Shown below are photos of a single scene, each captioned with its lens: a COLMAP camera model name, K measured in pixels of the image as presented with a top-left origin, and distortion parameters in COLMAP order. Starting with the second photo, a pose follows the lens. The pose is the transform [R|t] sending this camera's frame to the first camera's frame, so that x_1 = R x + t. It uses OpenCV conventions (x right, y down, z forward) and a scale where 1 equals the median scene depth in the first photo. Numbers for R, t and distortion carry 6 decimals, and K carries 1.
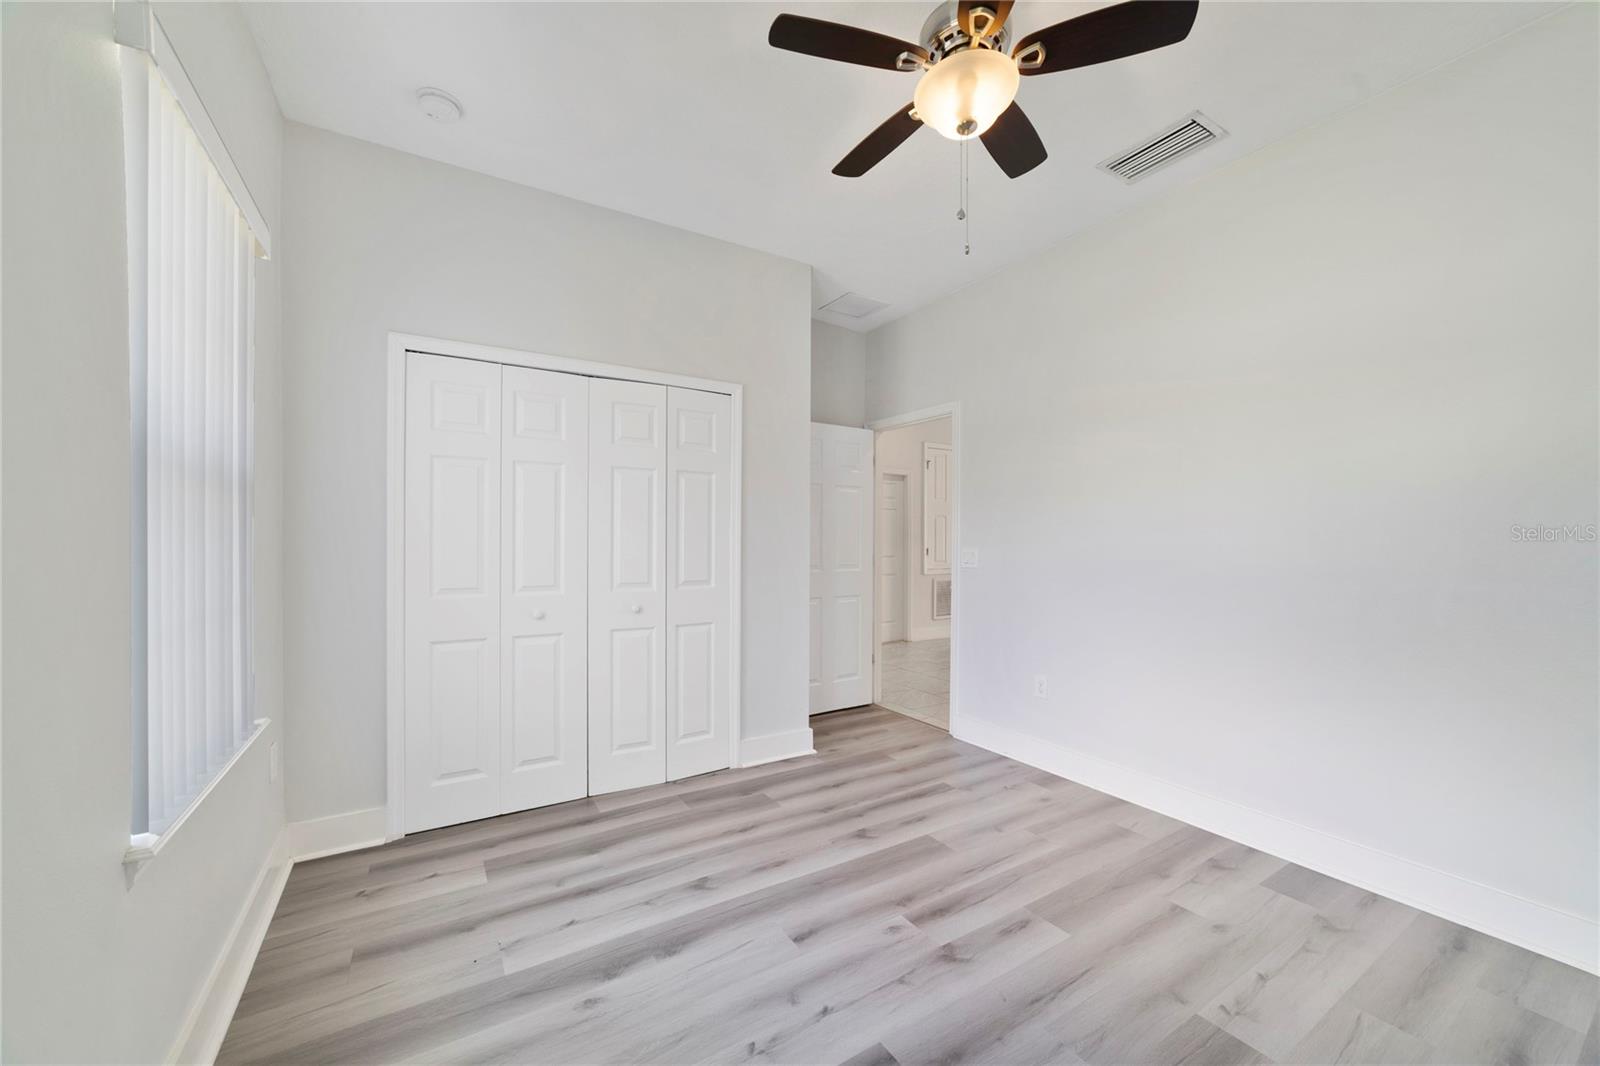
lens RADIAL K [[626.4, 0, 799.1], [0, 626.4, 549.6], [0, 0, 1]] dist [-0.023695, 0.000148]
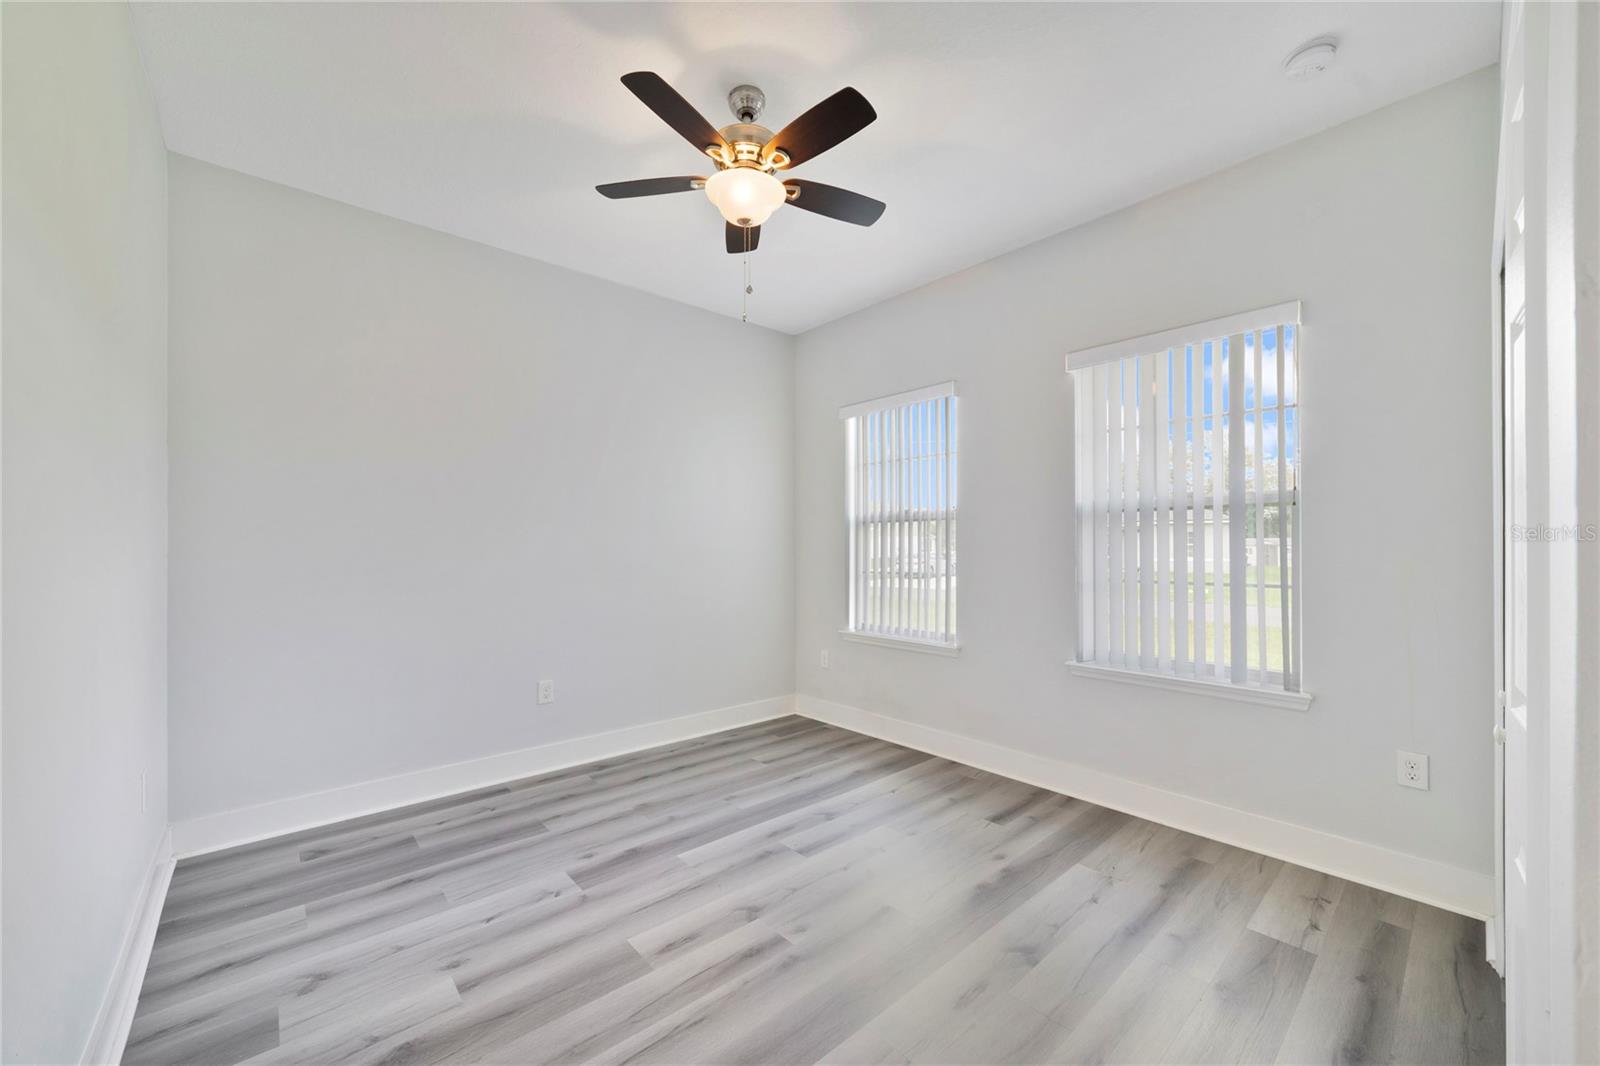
lens RADIAL K [[609.8, 0, 799.0], [0, 609.8, 542.7], [0, 0, 1]] dist [-0.016402, 0.000354]
pose [[-0.986180, -0.001549, -0.165670, 0.324295], [-0.002874, 0.999966, 0.007759, -0.031147], [0.165652, 0.008128, -0.986151, 1.990449]]
